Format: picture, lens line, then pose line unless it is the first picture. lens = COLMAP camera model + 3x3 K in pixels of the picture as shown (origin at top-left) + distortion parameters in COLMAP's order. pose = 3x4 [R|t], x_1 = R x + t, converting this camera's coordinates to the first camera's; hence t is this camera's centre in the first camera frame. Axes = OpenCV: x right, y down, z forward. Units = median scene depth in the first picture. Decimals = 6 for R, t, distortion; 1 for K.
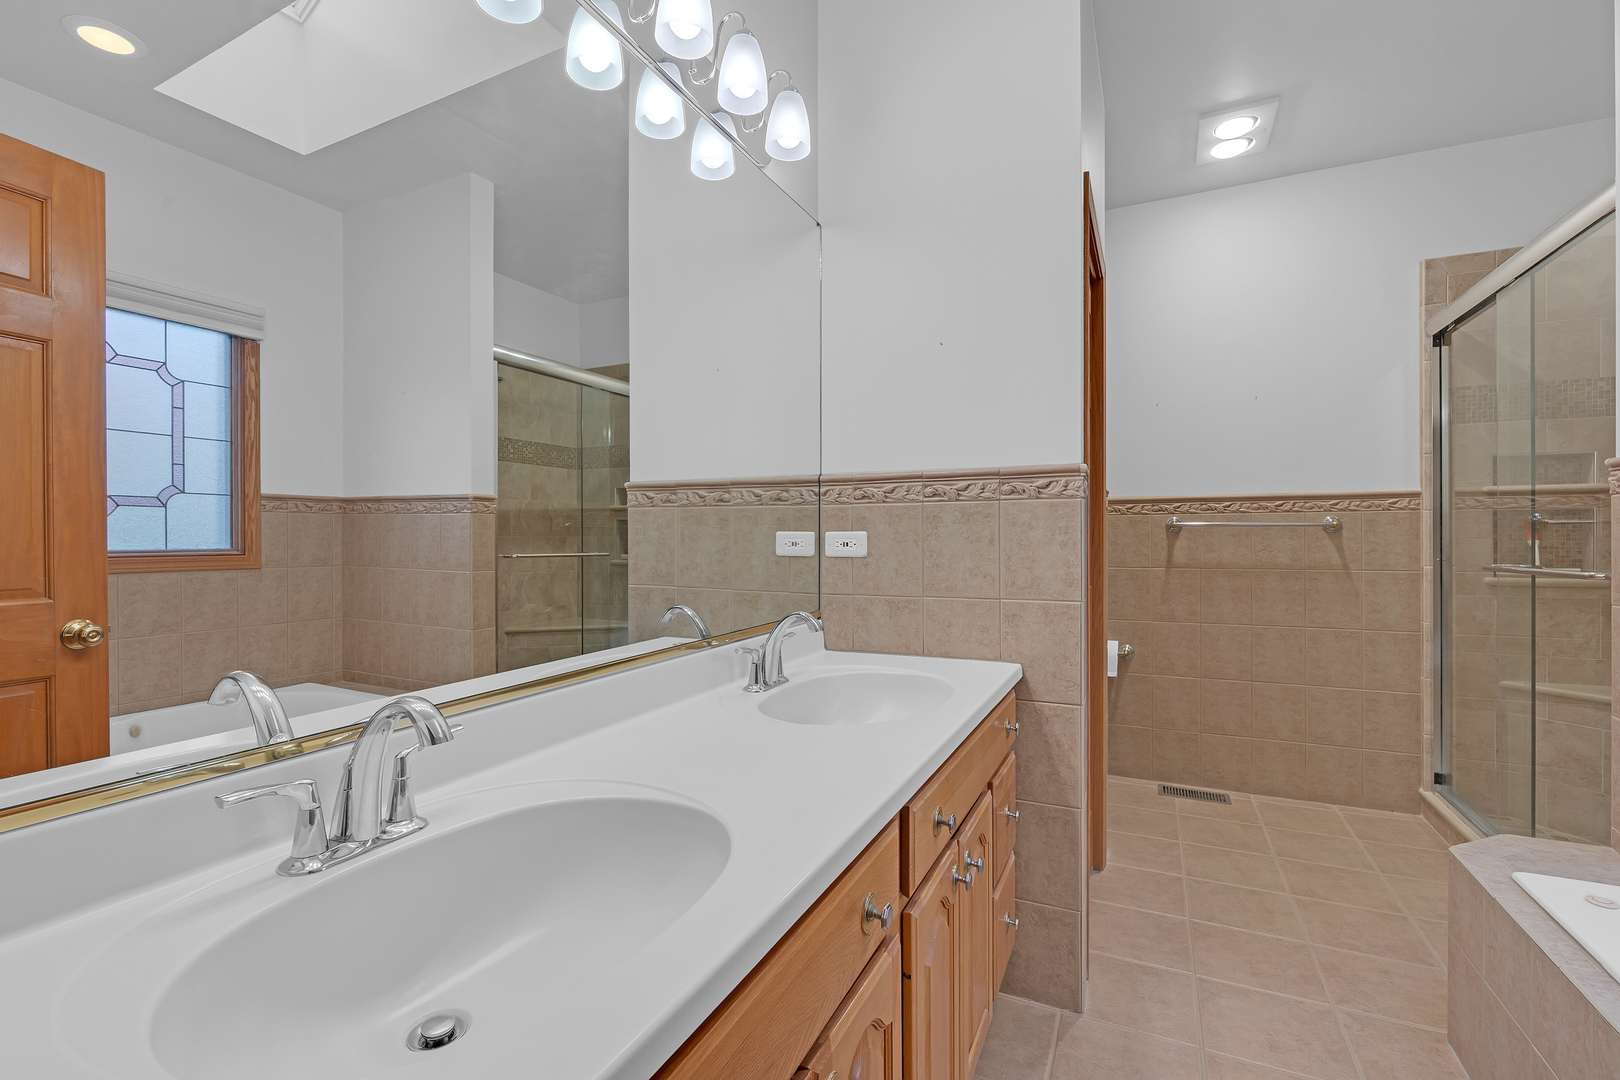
lens RADIAL K [[695.8, 0, 810.6], [0, 695.8, 547.9], [0, 0, 1]] dist [0.001229, 0.000083]
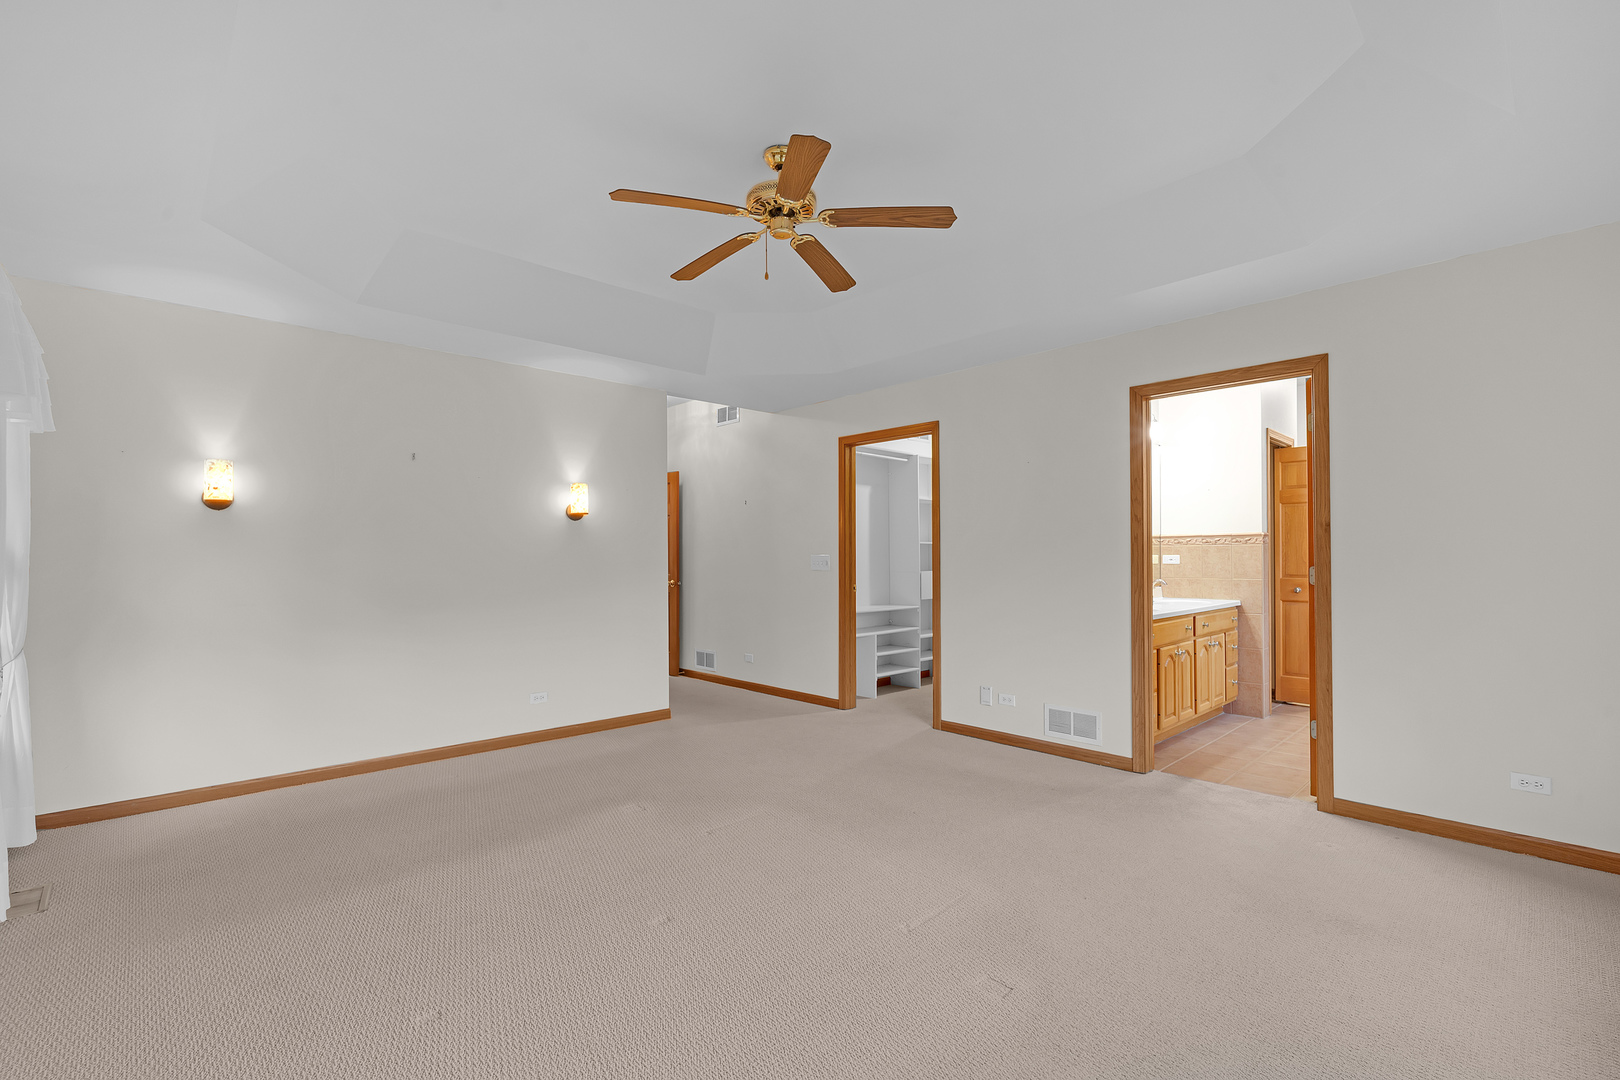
lens RADIAL K [[695.8, 0, 810.8], [0, 695.8, 545.9], [0, 0, 1]] dist [0.001229, 0.000083]
pose [[0.929538, -0.003507, -0.368709, -0.280401], [-0.005021, 0.999742, -0.022169, 0.009805], [0.368691, 0.022458, 0.929280, -2.269243]]
